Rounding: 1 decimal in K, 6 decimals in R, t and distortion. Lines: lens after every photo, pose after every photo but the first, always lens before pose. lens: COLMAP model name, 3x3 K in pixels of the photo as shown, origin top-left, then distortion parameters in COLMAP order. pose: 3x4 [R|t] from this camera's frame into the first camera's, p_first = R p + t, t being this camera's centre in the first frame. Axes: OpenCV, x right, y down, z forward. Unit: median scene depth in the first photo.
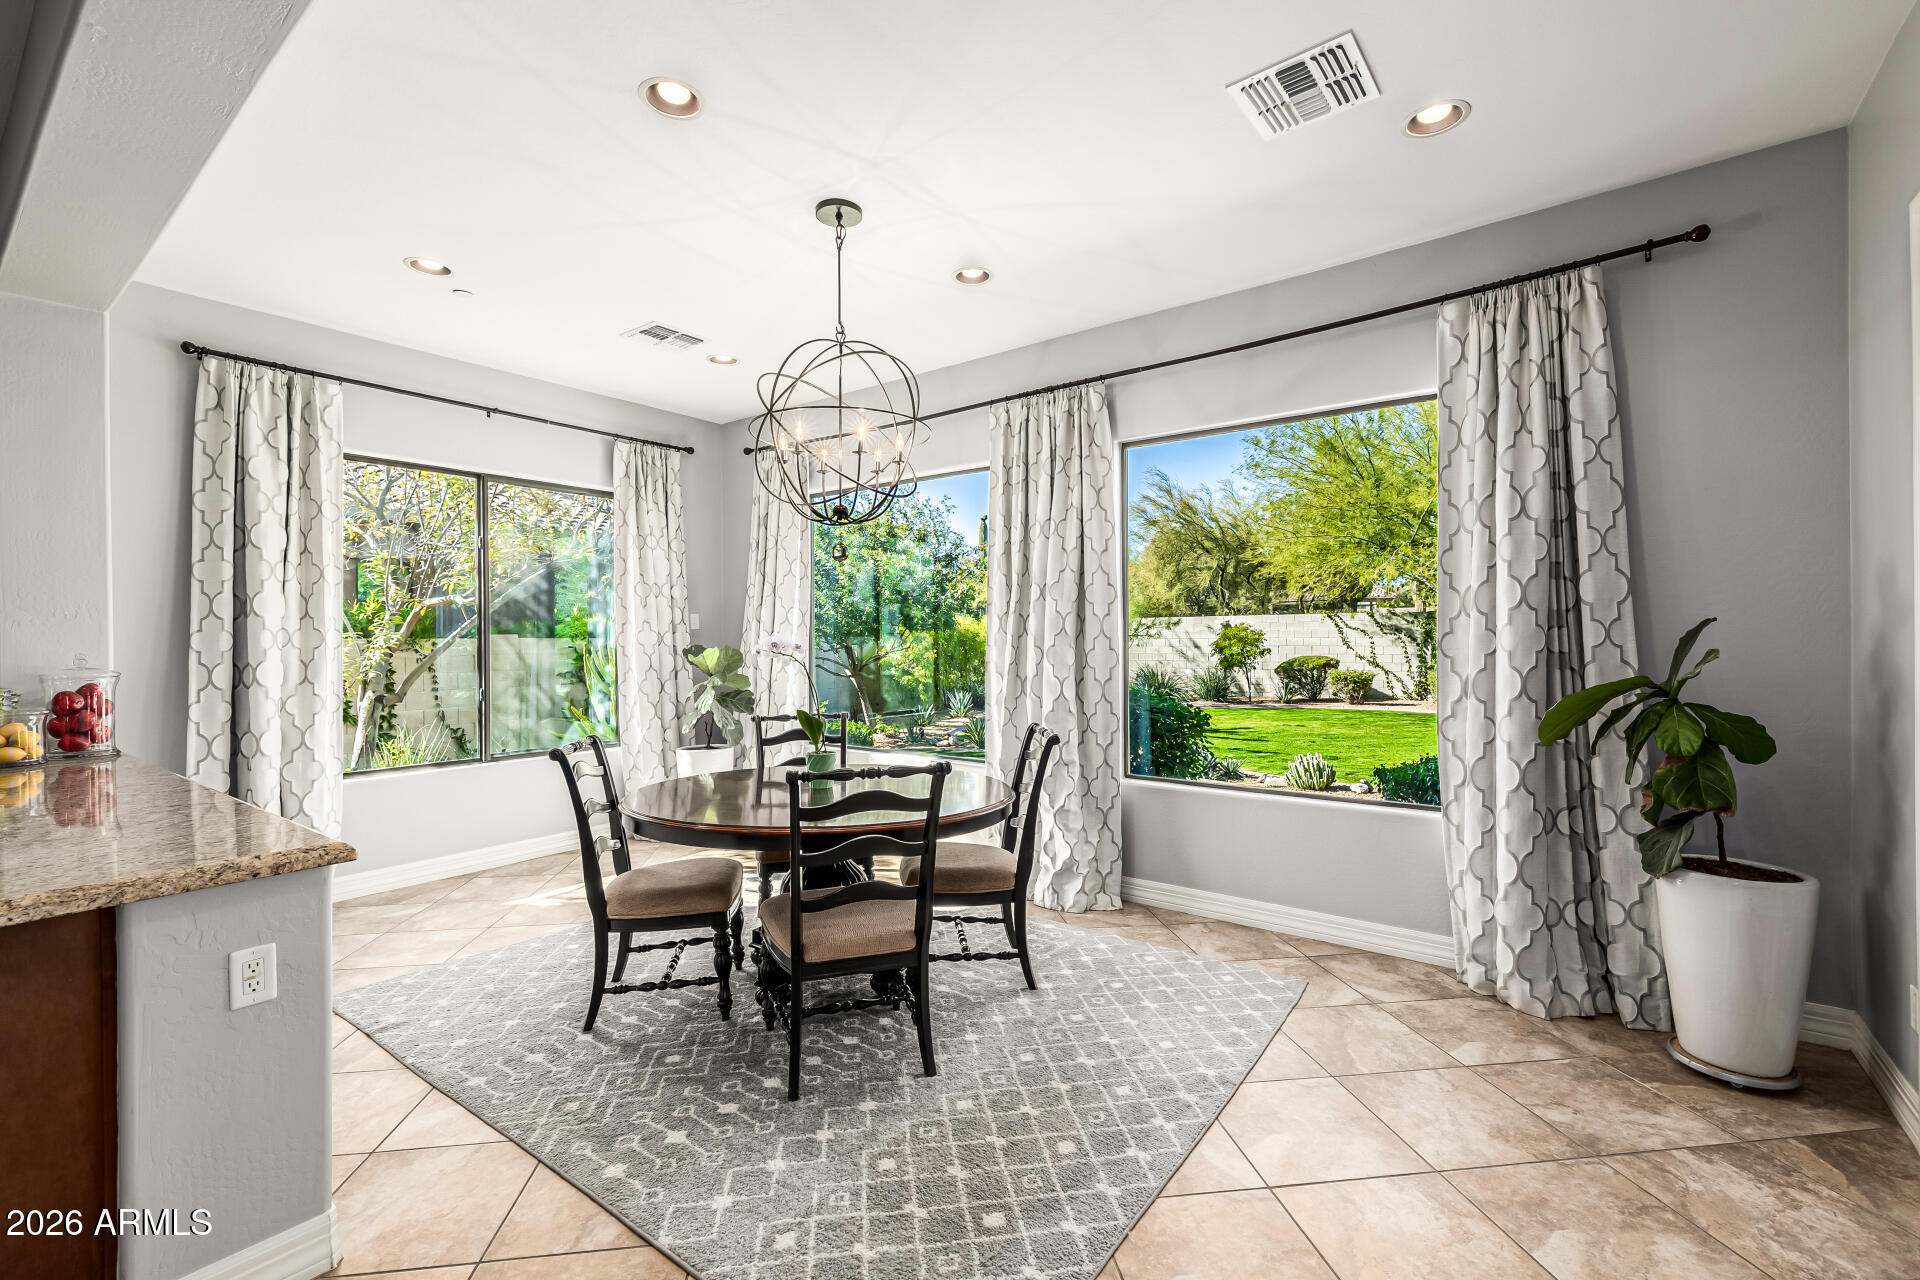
lens RADIAL K [[806.1, 0, 960.0], [0, 806.1, 640.0], [0, 0, 1]] dist [-0.000240, -0.000116]
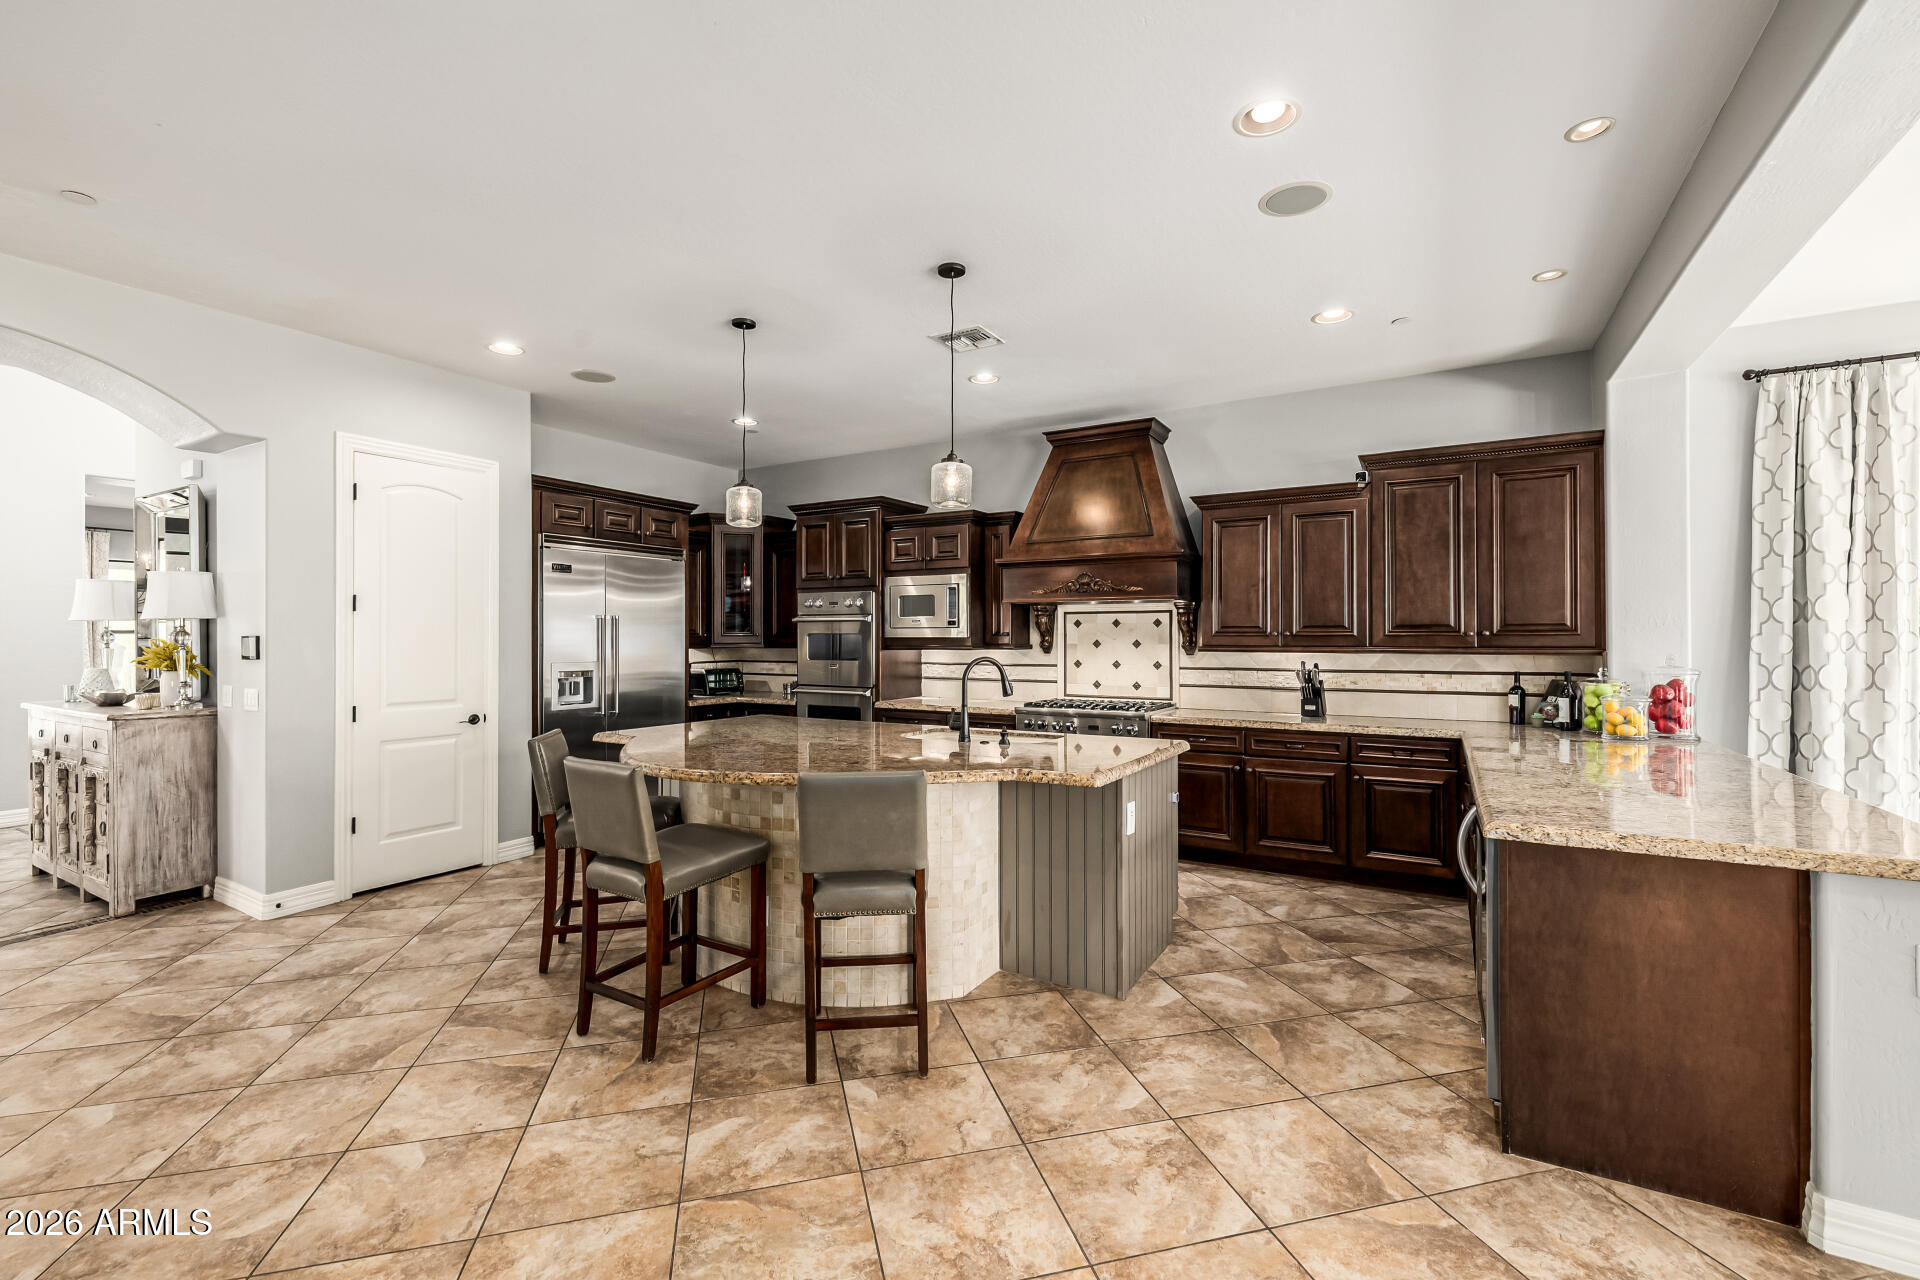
lens RADIAL K [[812.4, 0, 960.0], [0, 812.4, 640.0], [0, 0, 1]] dist [-0.003165, -0.000533]
pose [[0.109663, 0.009507, -0.993923, 0.016382], [0.002677, 0.999948, 0.009860, -0.017058], [0.993965, -0.003742, 0.109632, -0.180397]]
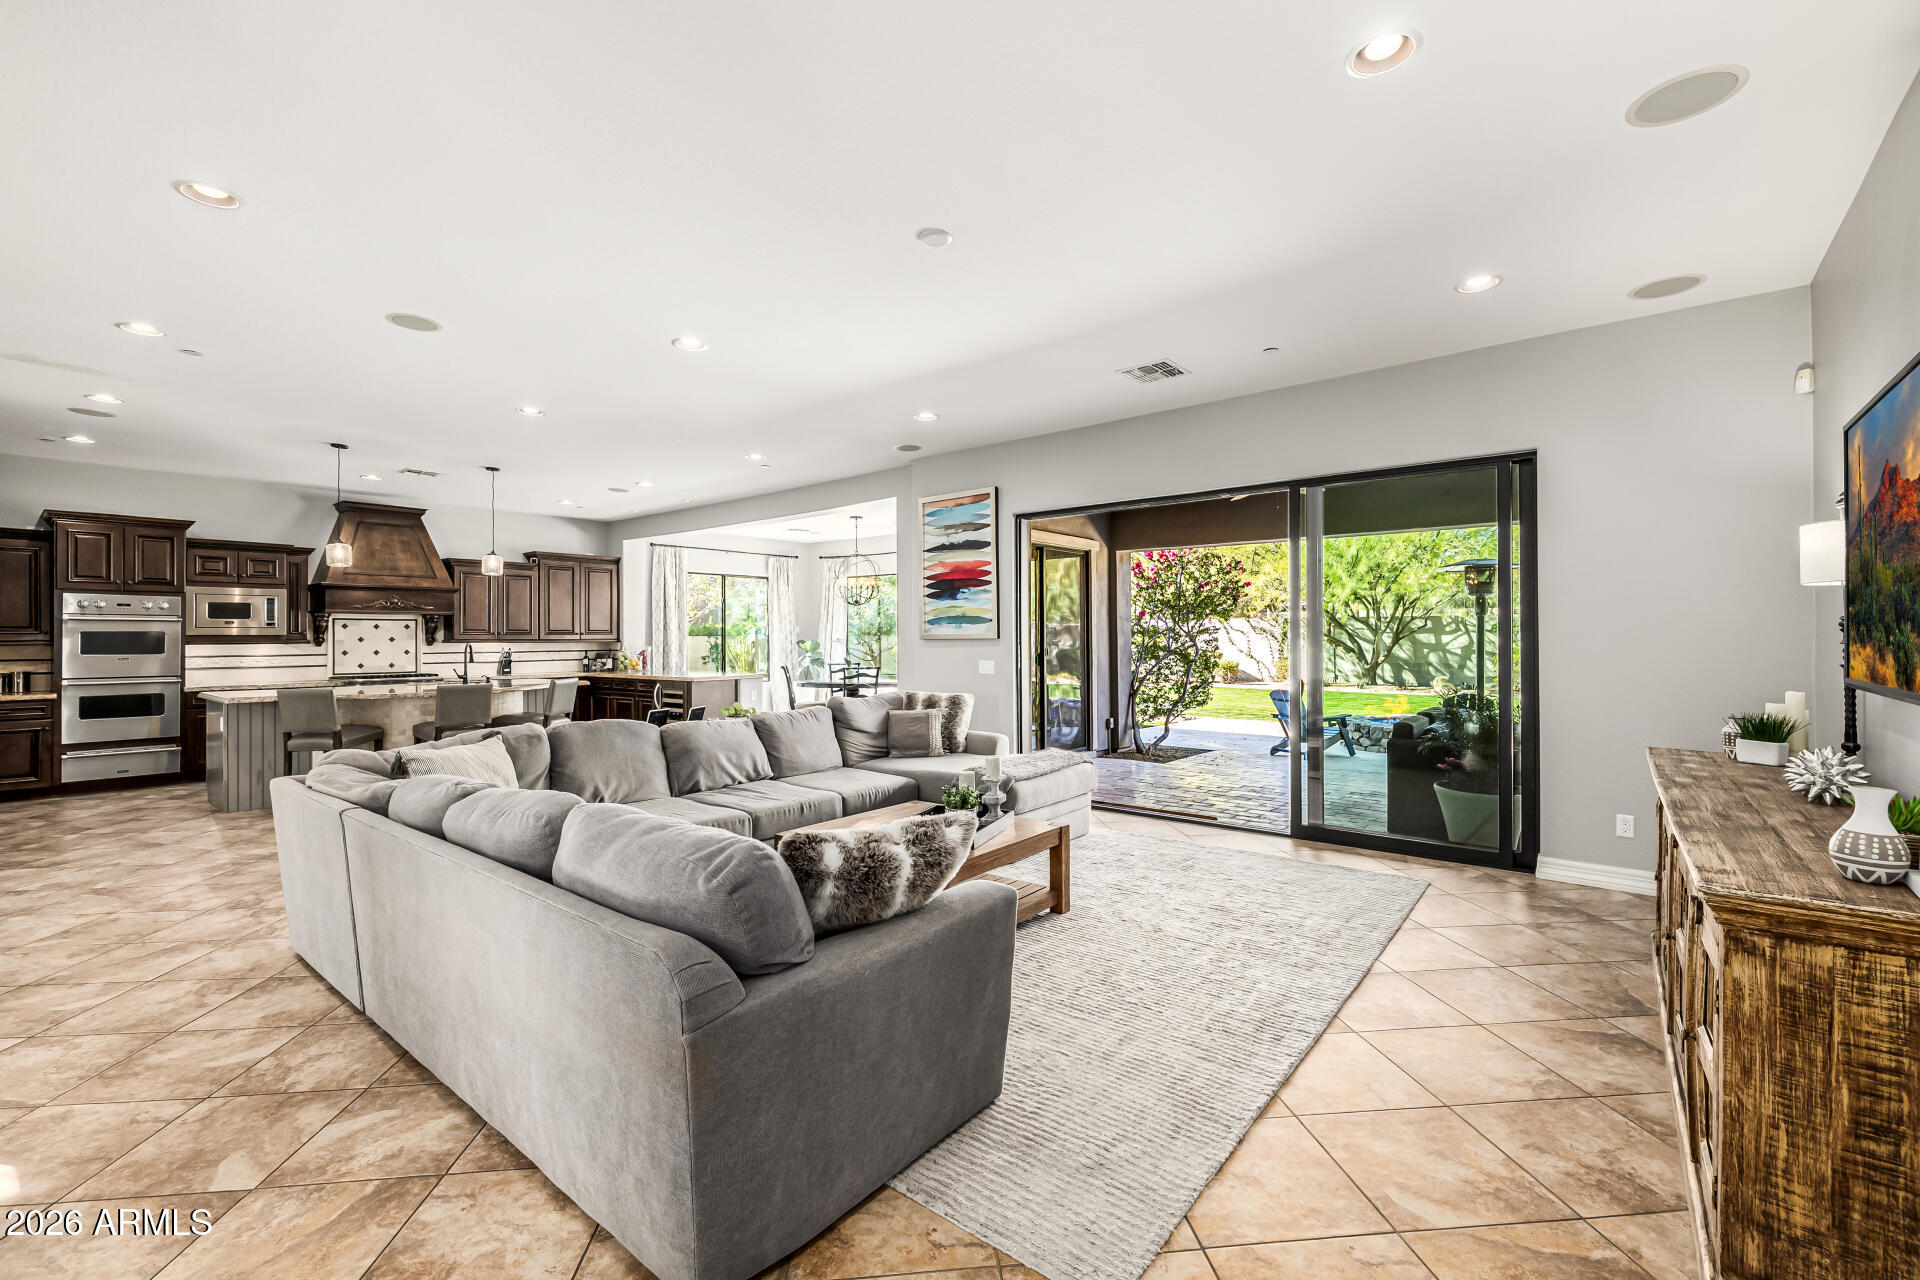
lens RADIAL K [[806.1, 0, 960.0], [0, 806.1, 640.0], [0, 0, 1]] dist [-0.000240, -0.000116]
pose [[0.999409, 0.004978, -0.034016, 0.342624], [-0.004762, 0.999968, 0.006441, -0.015967], [0.034047, -0.006276, 0.999401, -2.049212]]
